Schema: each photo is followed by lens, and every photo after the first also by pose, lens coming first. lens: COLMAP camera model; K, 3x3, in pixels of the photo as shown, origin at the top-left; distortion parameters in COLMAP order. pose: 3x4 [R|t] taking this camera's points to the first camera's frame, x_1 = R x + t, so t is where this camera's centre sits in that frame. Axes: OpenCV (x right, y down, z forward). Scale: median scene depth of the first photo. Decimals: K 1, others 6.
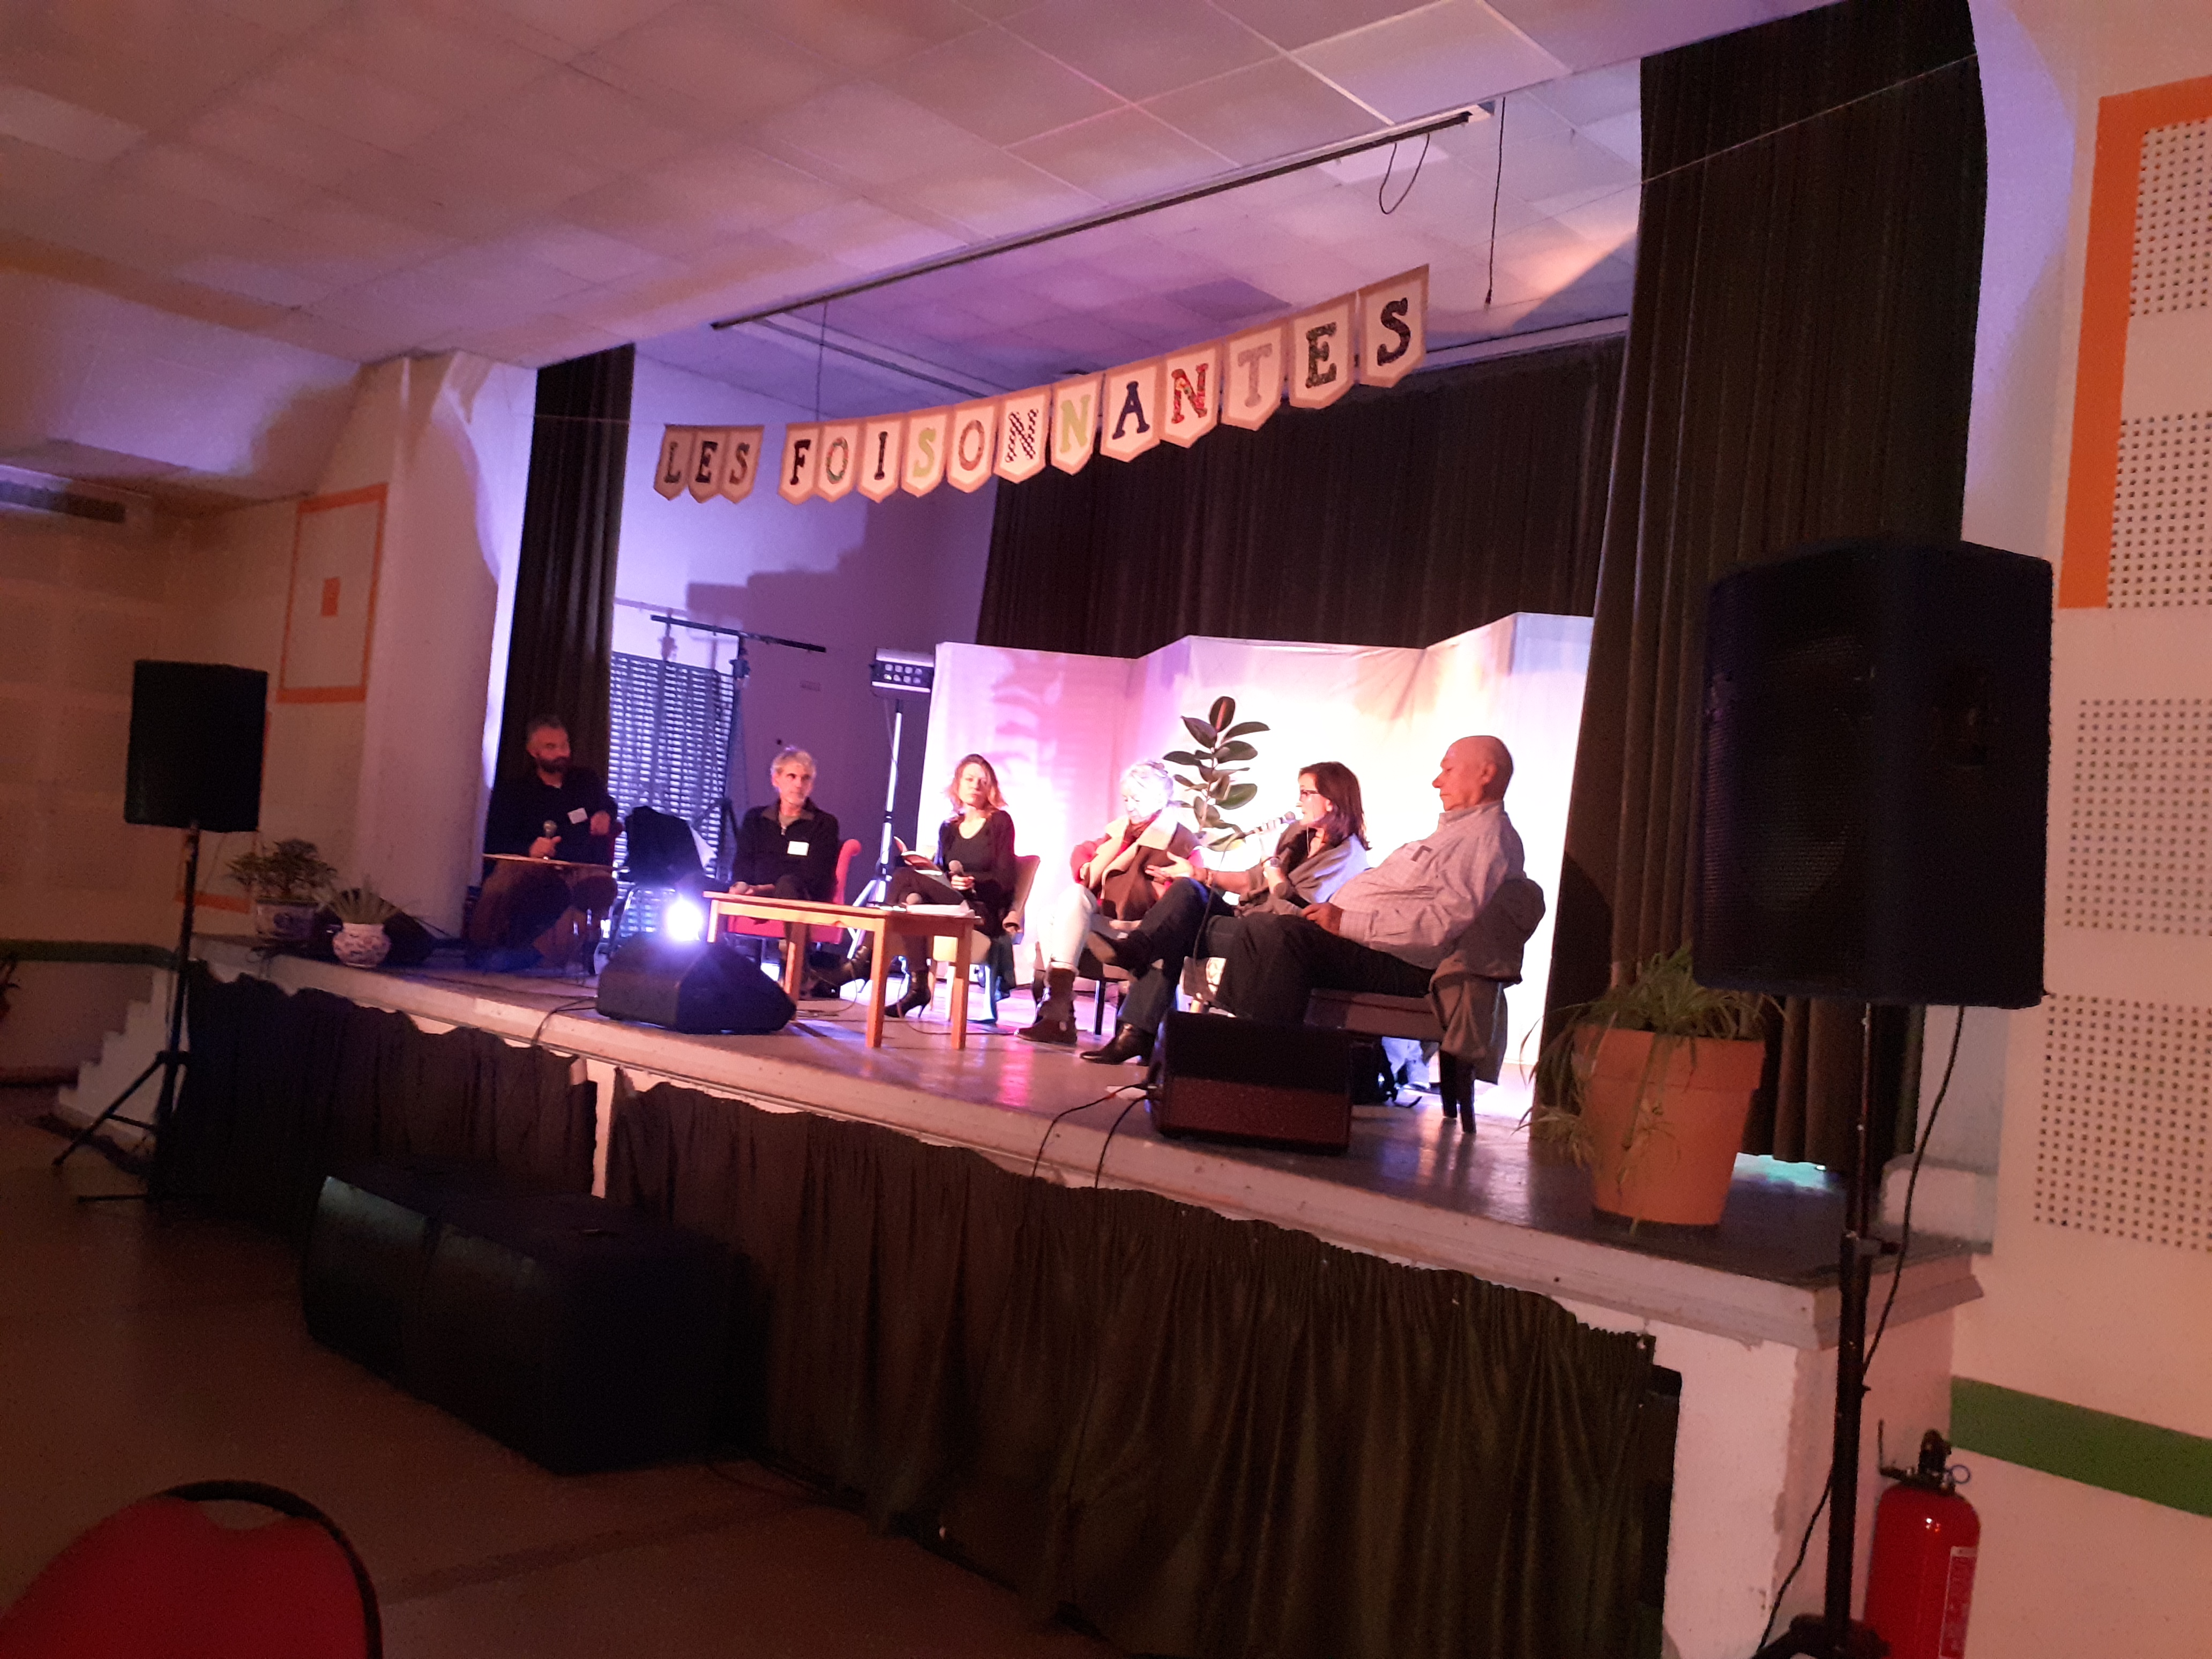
lens RADIAL K [[1752.3, 0, 1106.0], [0, 1752.3, 829.5], [0, 0, 1]] dist [0.129984, -0.000514]
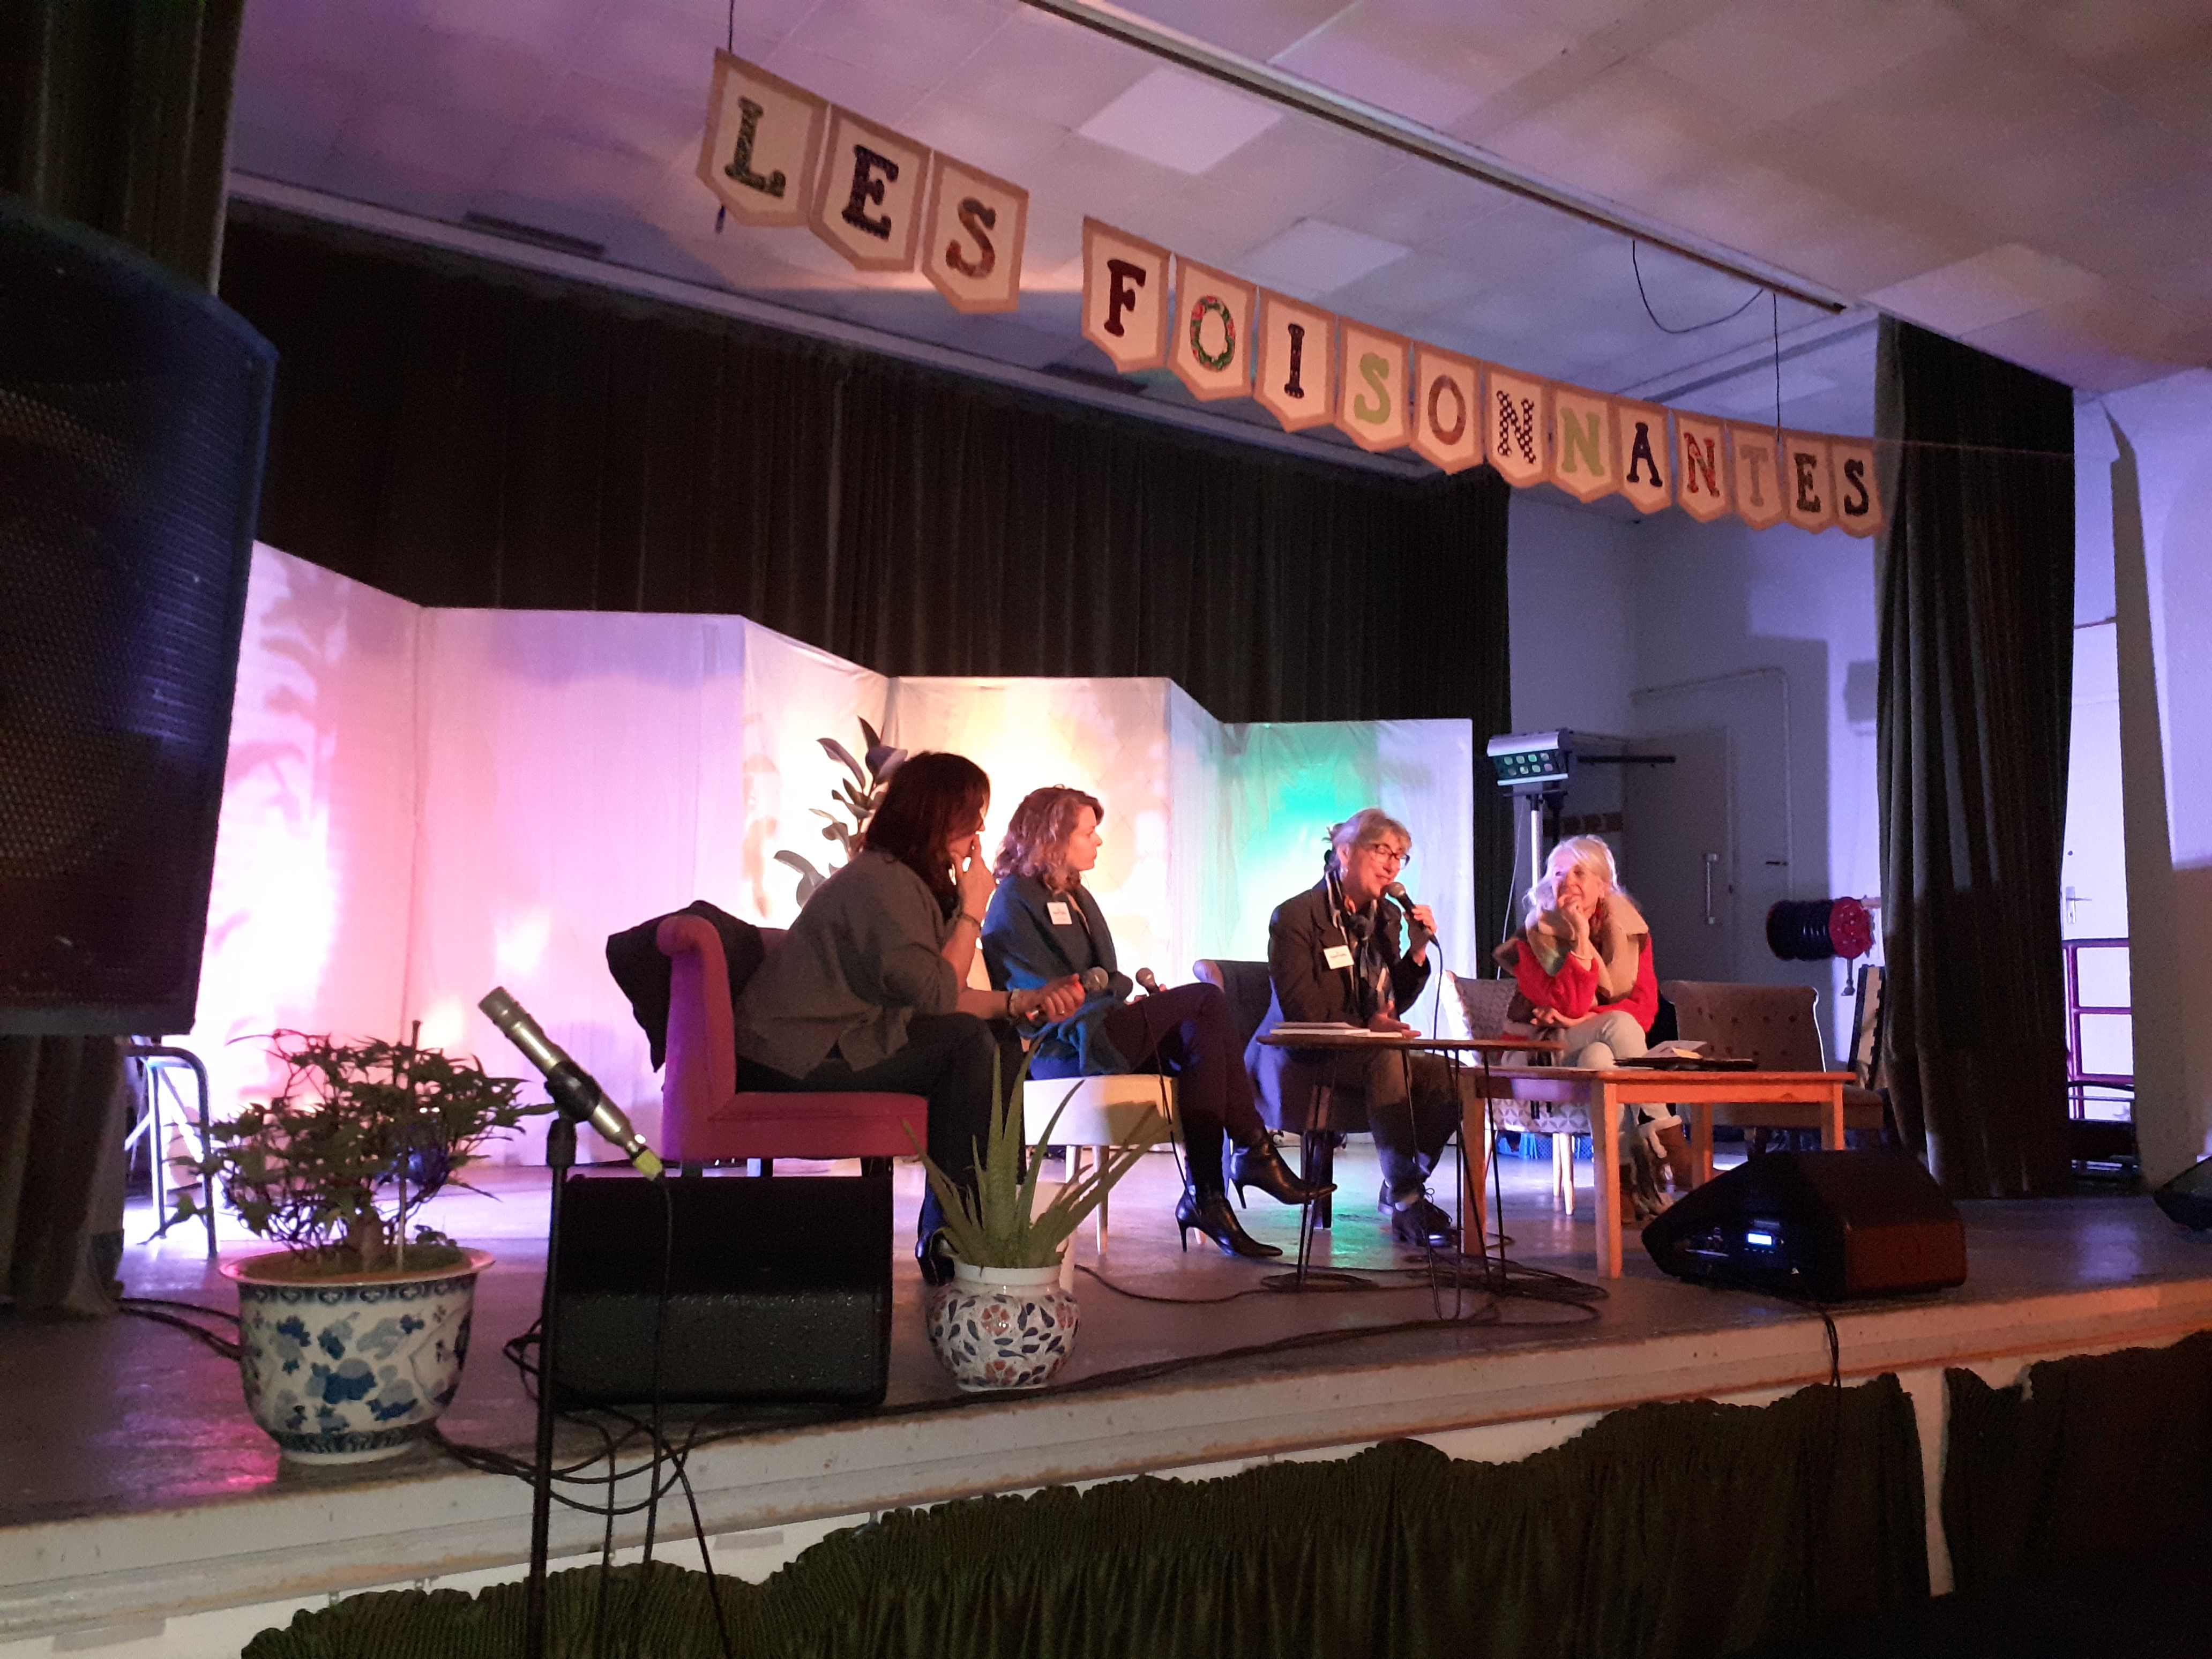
lens RADIAL K [[1702.6, 0, 1106.0], [0, 1702.6, 829.5], [0, 0, 1]] dist [0.039676, -0.001754]
pose [[0.229664, 0.017586, 0.973111, -0.801821], [-0.036323, 0.999295, -0.009486, -0.033889], [-0.972592, -0.033168, 0.230141, 0.983054]]
